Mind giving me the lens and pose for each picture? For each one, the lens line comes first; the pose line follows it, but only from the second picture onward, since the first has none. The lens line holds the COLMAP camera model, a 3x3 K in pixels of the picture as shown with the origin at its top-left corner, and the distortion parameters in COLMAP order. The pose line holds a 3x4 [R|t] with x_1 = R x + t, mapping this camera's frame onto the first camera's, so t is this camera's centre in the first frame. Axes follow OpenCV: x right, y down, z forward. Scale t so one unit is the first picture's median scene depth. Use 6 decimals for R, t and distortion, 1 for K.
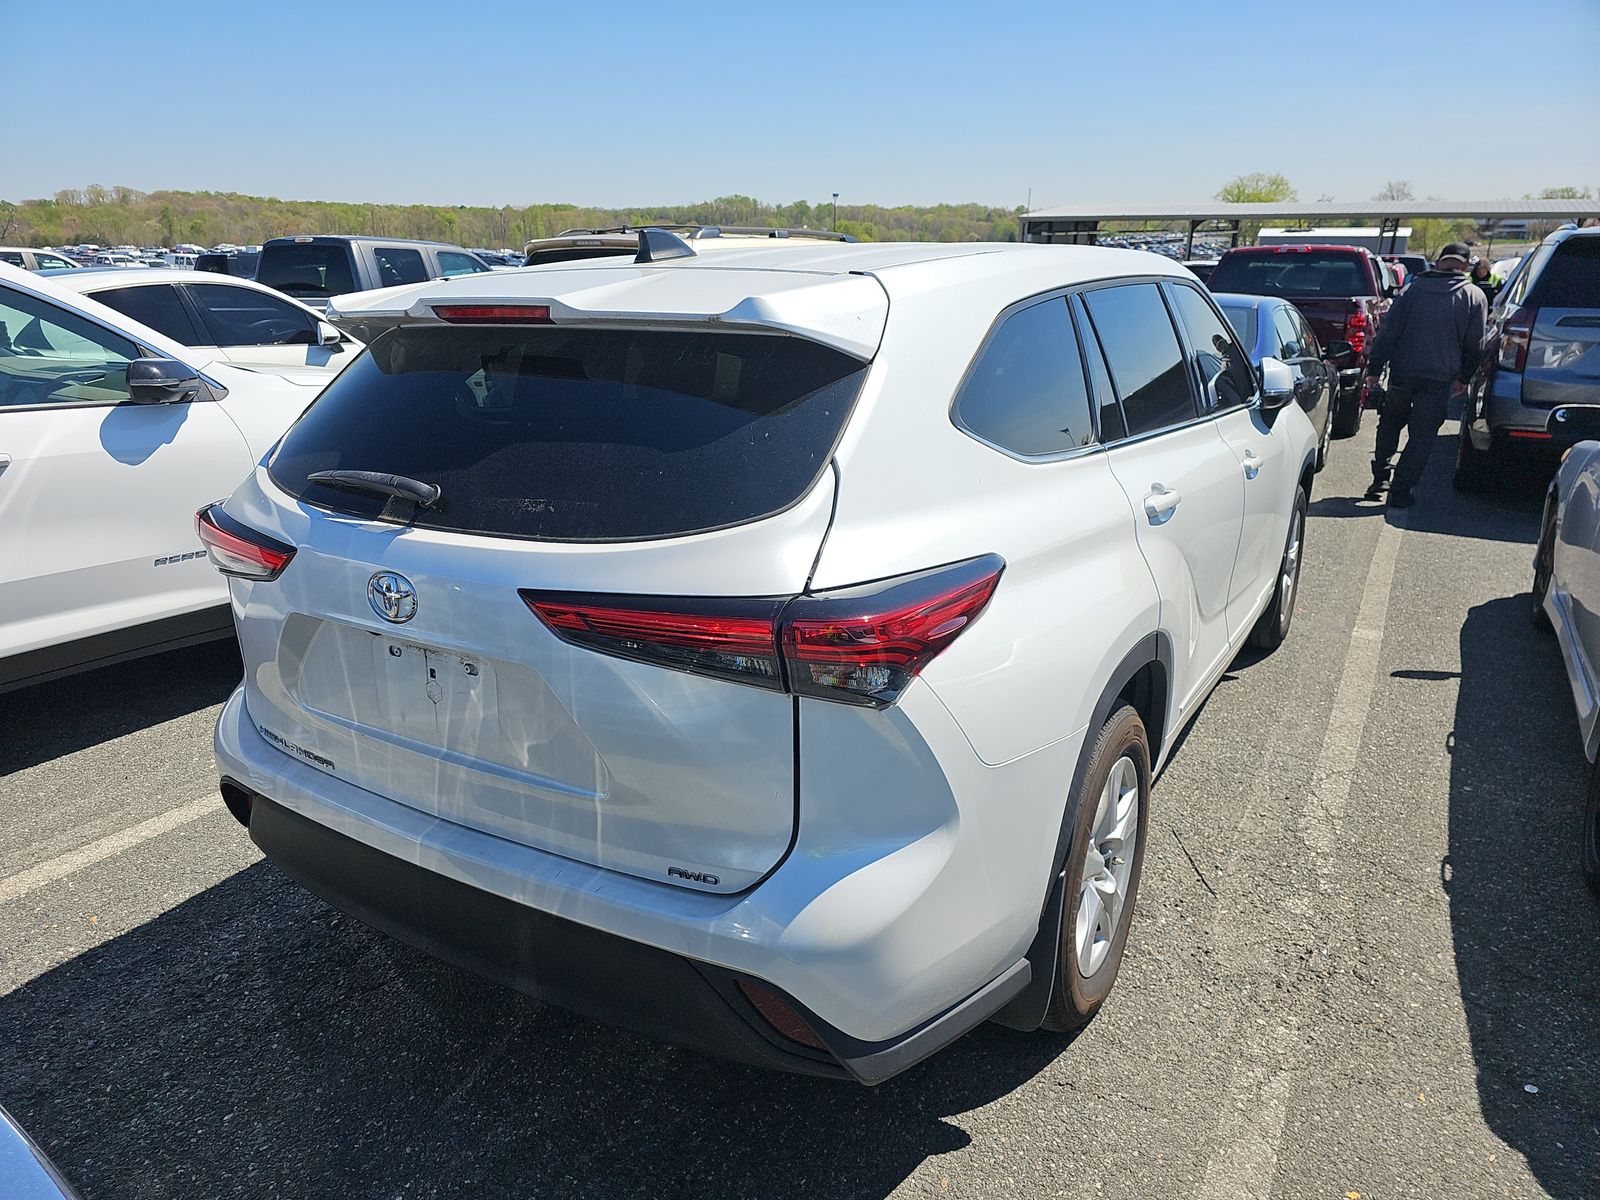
lens RADIAL K [[1164.8, 0, 800.0], [0, 1164.8, 600.0], [0, 0, 1]] dist [0.052968, -0.055037]
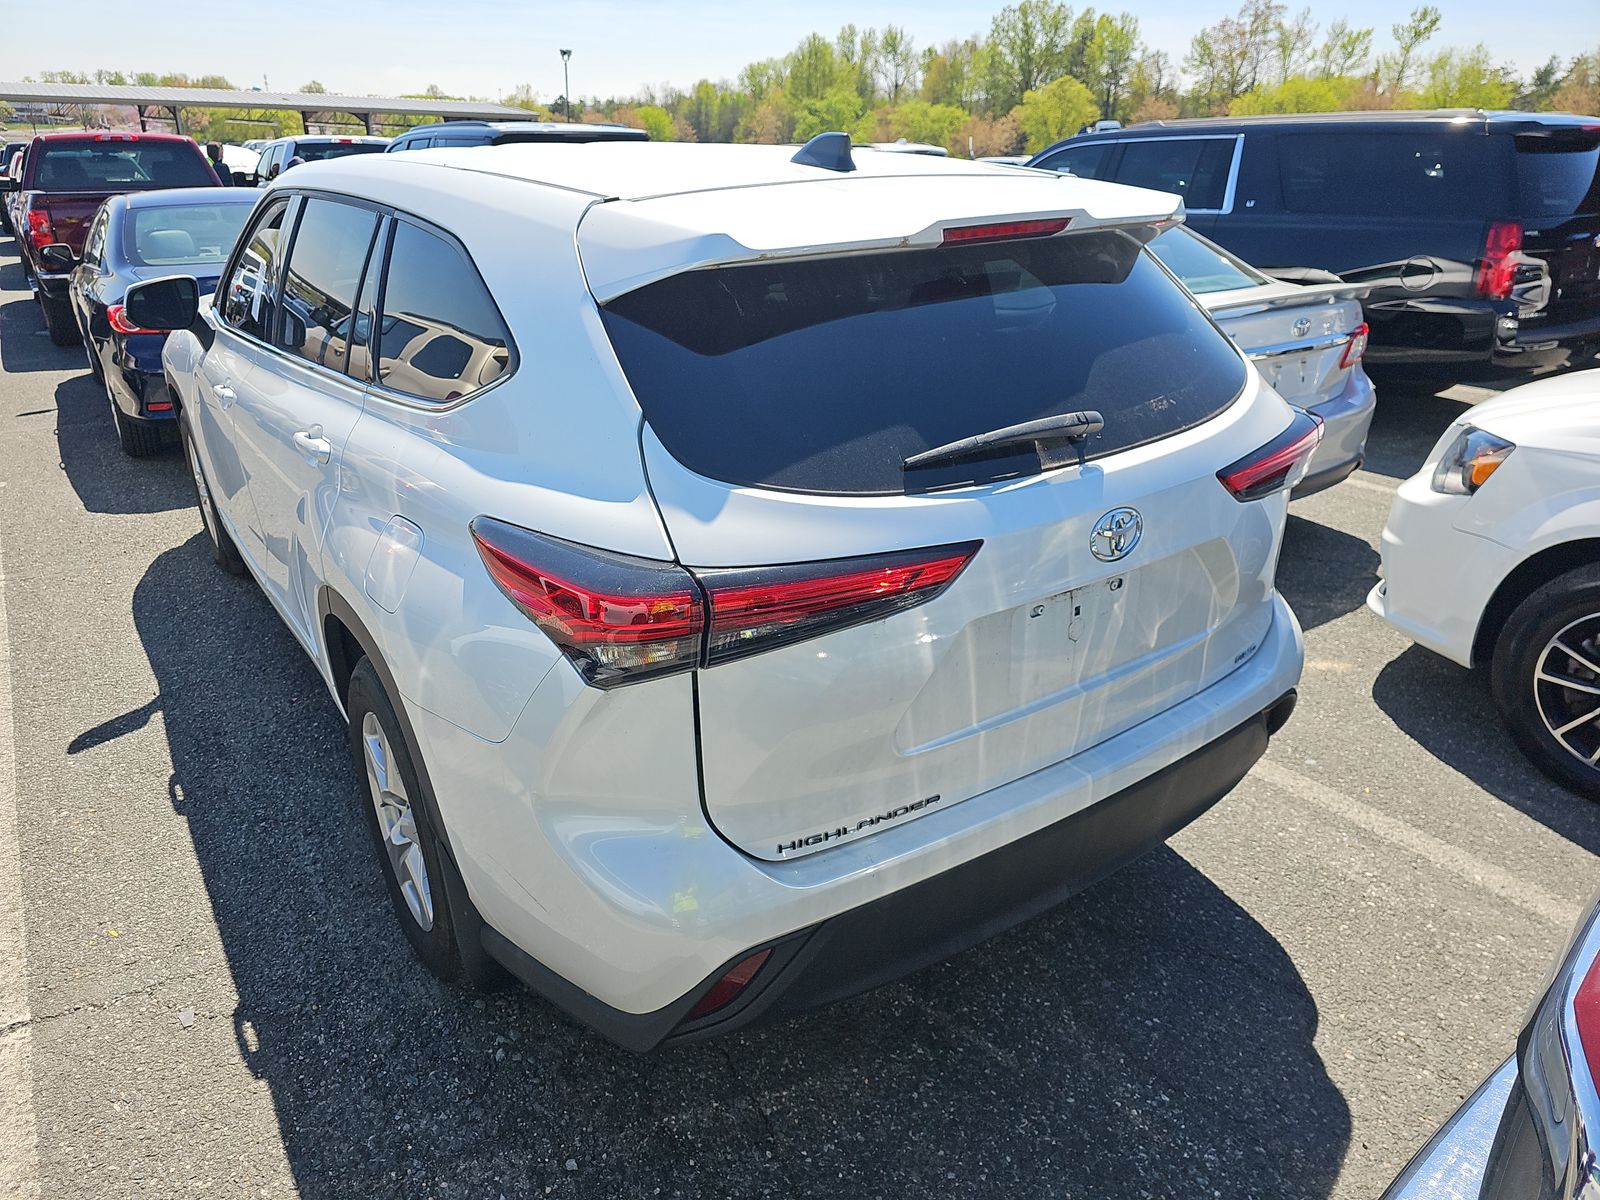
lens RADIAL K [[1136.2, 0, 800.3], [0, 1136.2, 572.8], [0, 0, 1]] dist [0.065162, -0.065926]
pose [[0.342769, -0.325147, 0.881356, -0.914752], [0.258063, 0.934689, 0.244459, -0.192956], [-0.903279, 0.143652, 0.404291, 0.621504]]
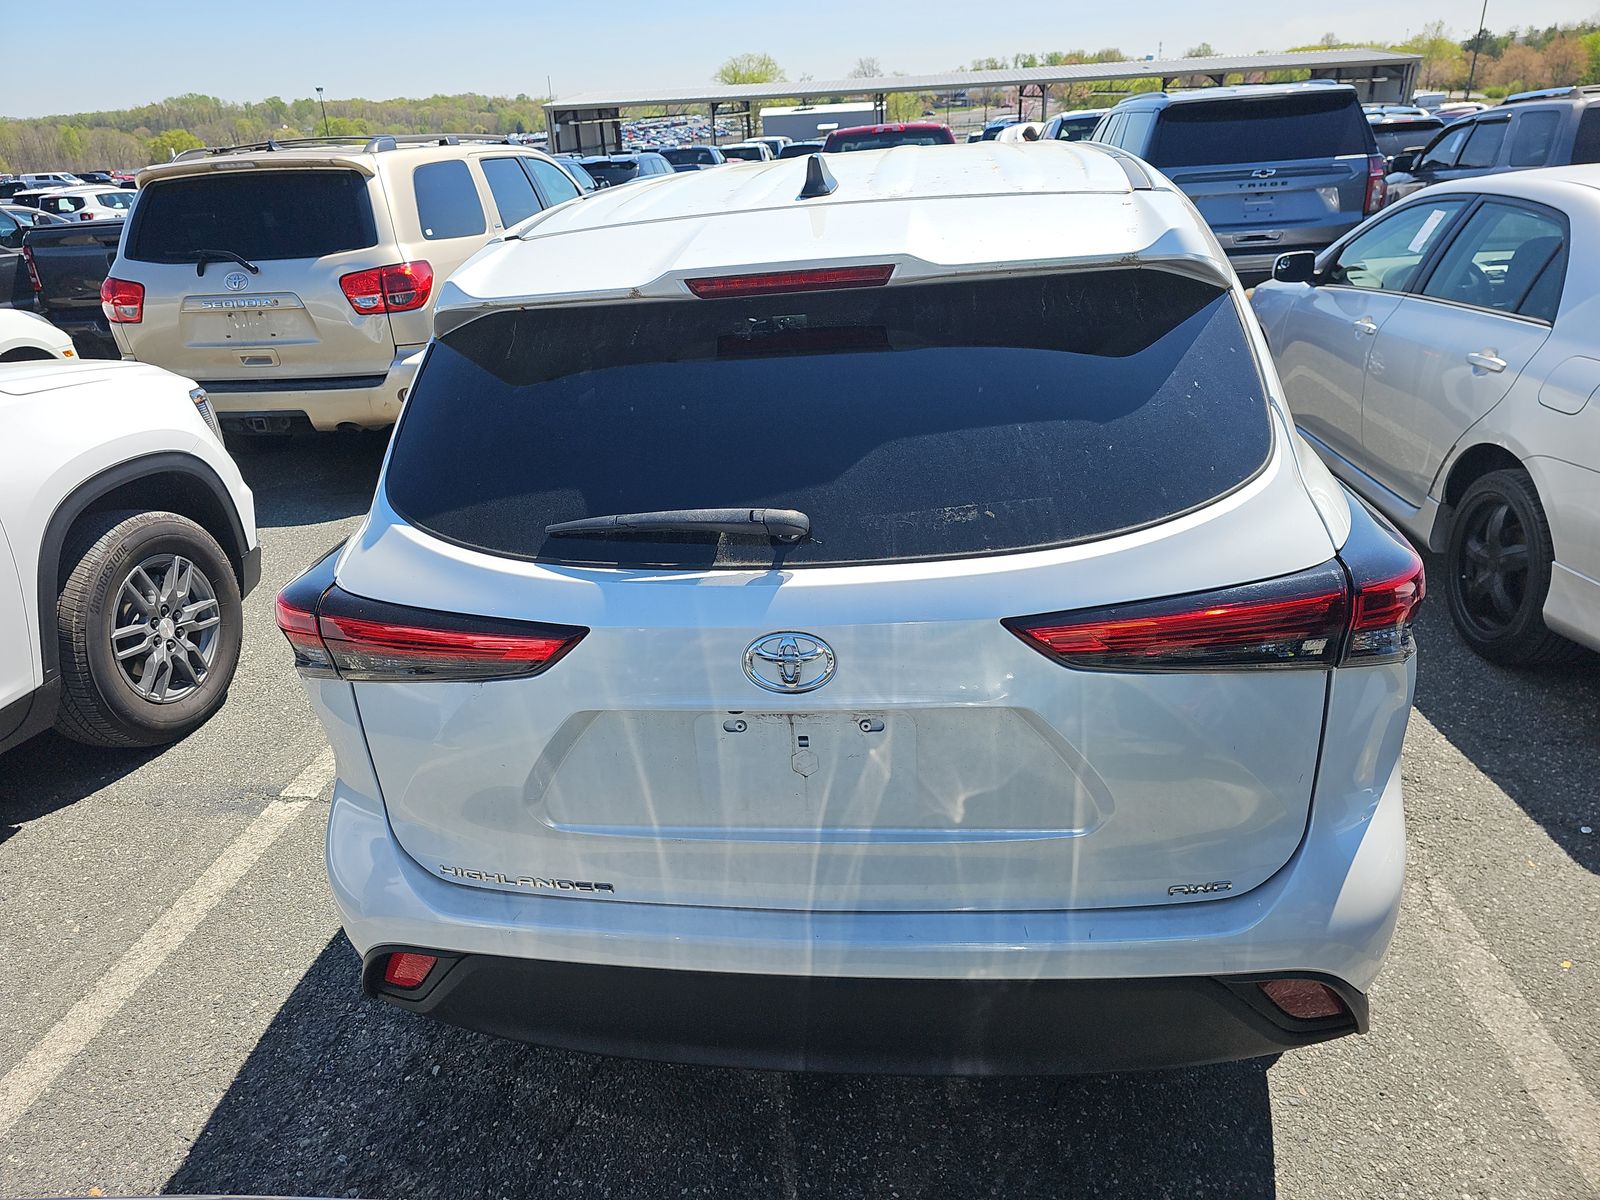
lens RADIAL K [[1136.2, 0, 800.3], [0, 1136.2, 572.8], [0, 0, 1]] dist [0.065162, -0.065926]
pose [[0.896998, -0.207465, 0.390323, -0.450485], [0.178315, 0.977812, 0.109944, -0.103070], [-0.404473, -0.029019, 0.914090, 0.224131]]
